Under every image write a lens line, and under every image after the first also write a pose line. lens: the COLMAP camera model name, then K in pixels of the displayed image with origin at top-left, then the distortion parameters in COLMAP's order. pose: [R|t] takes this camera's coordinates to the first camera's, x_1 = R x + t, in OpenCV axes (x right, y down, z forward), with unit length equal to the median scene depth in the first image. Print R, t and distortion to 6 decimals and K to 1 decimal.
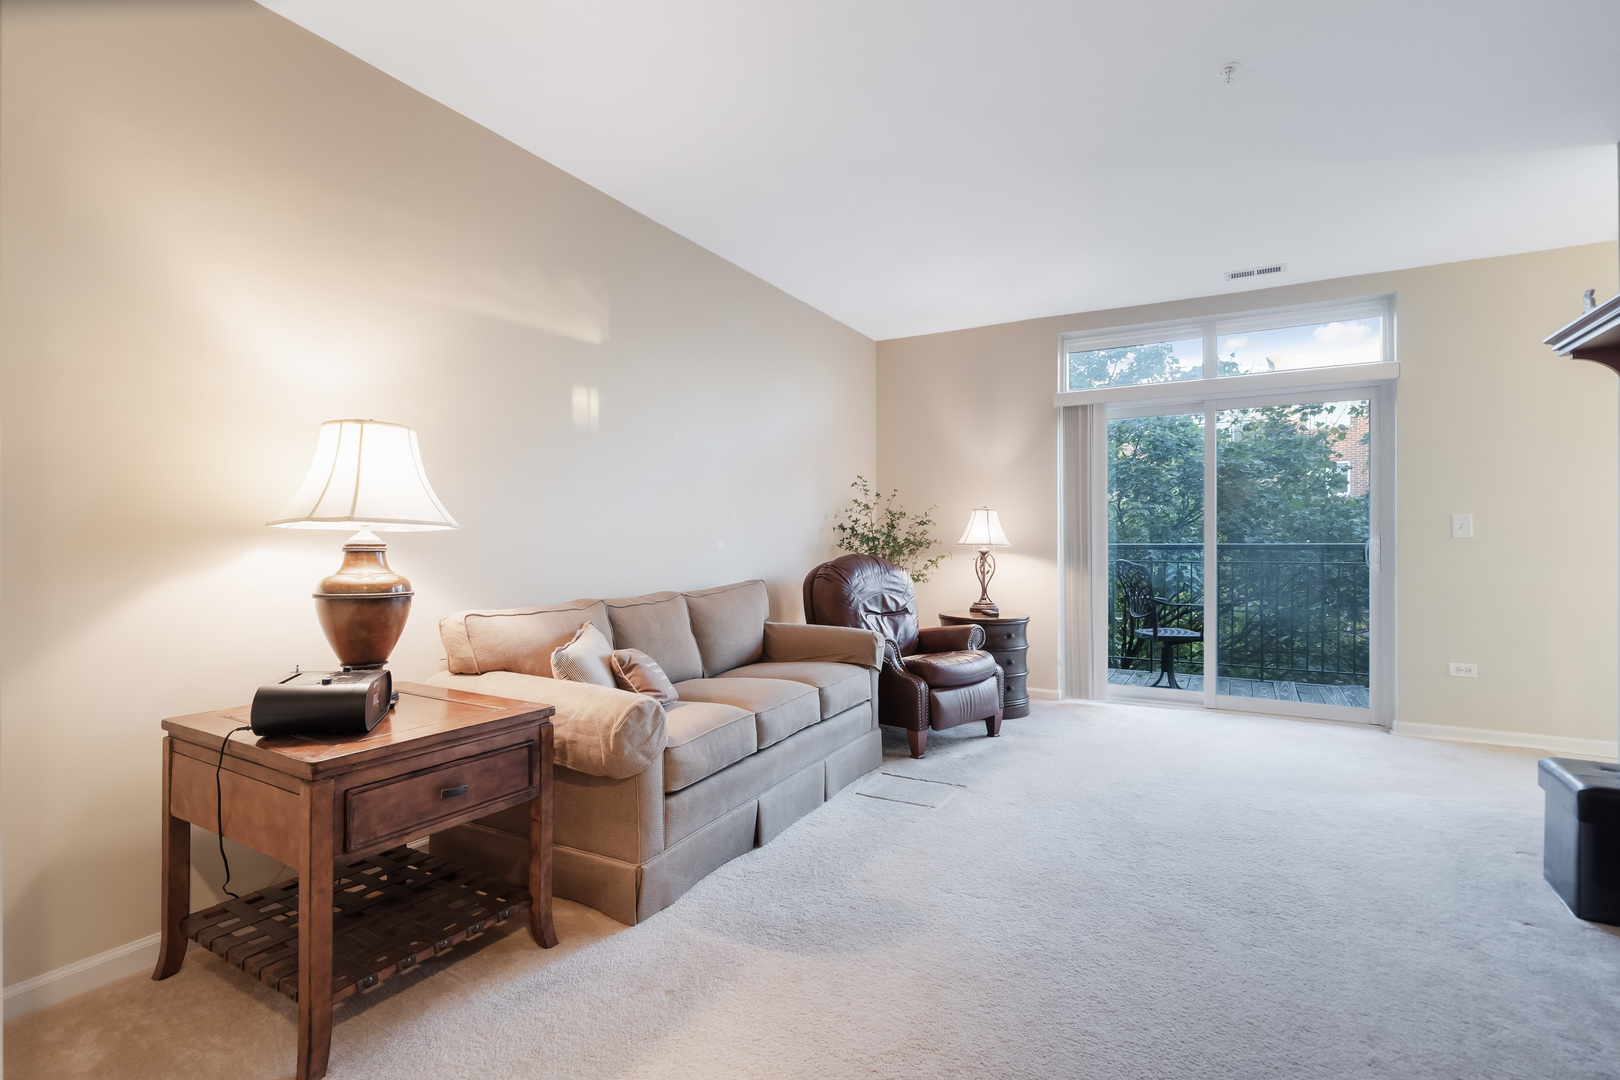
lens RADIAL K [[761.0, 0, 804.1], [0, 761.0, 545.8], [0, 0, 1]] dist [-0.000148, 0.000306]
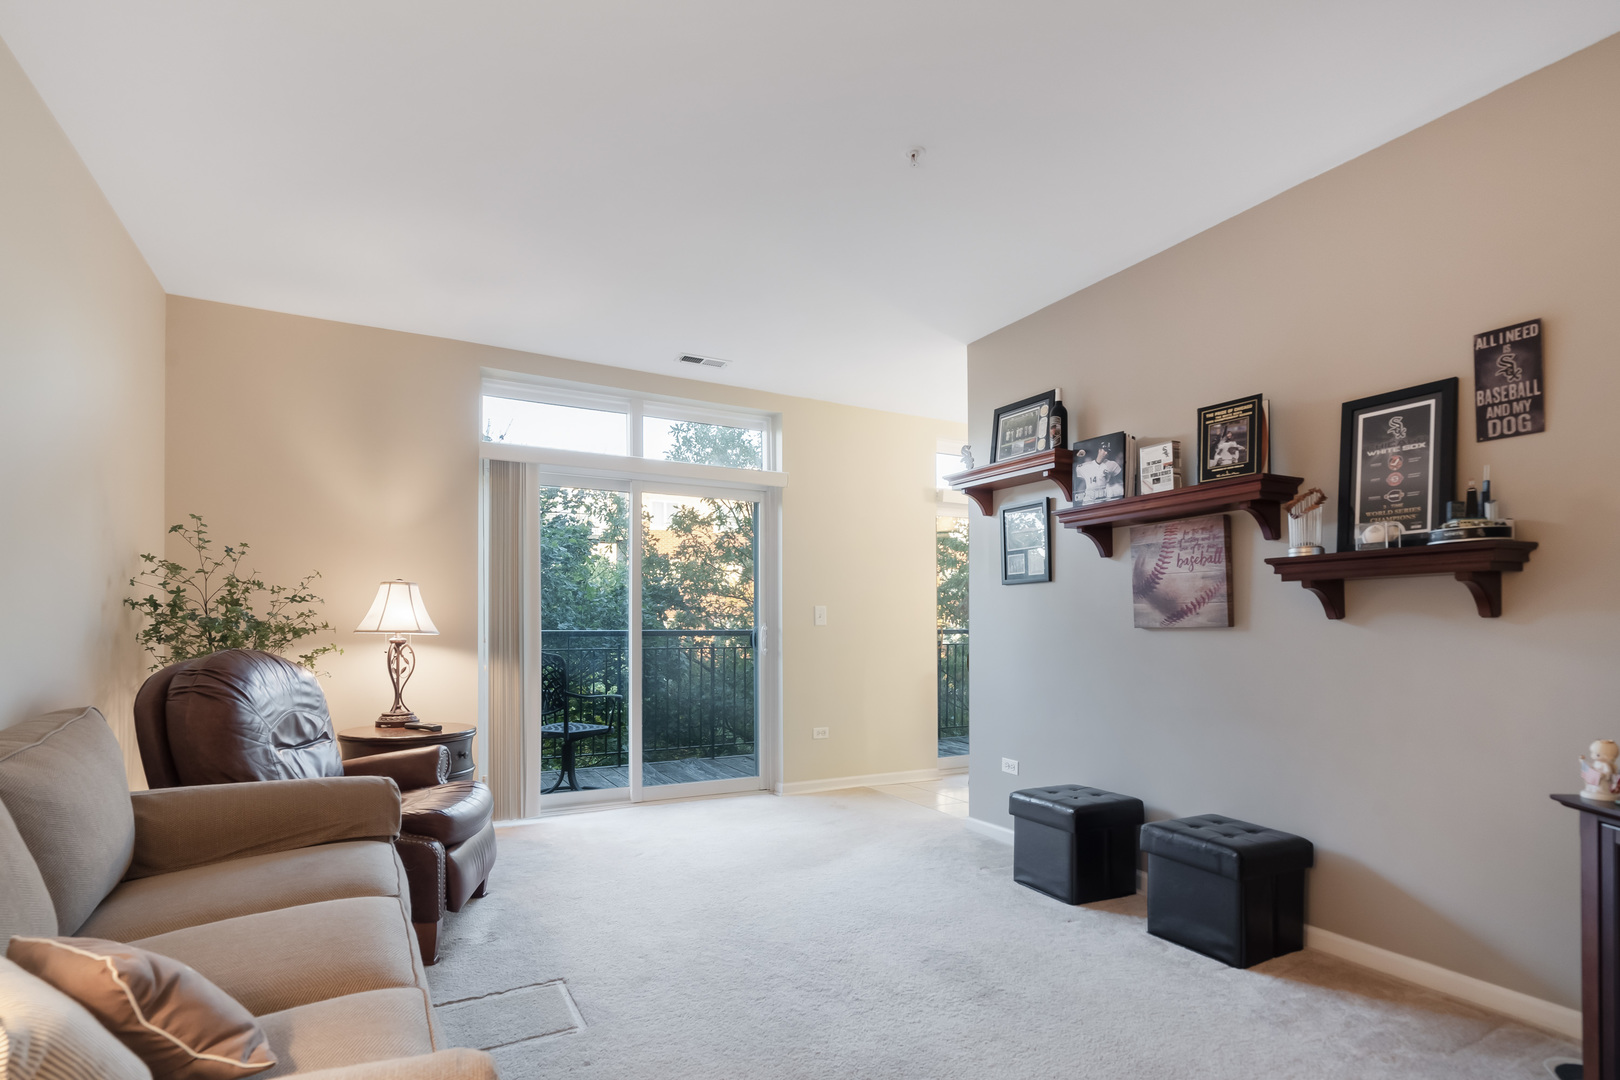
lens RADIAL K [[787.3, 0, 805.9], [0, 787.3, 581.8], [0, 0, 1]] dist [-0.000763, 0.000430]
pose [[0.520196, 0.050814, 0.852534, -0.210253], [0.001225, 0.998183, -0.060243, -0.003610], [-0.854046, 0.032382, 0.519188, 0.294927]]
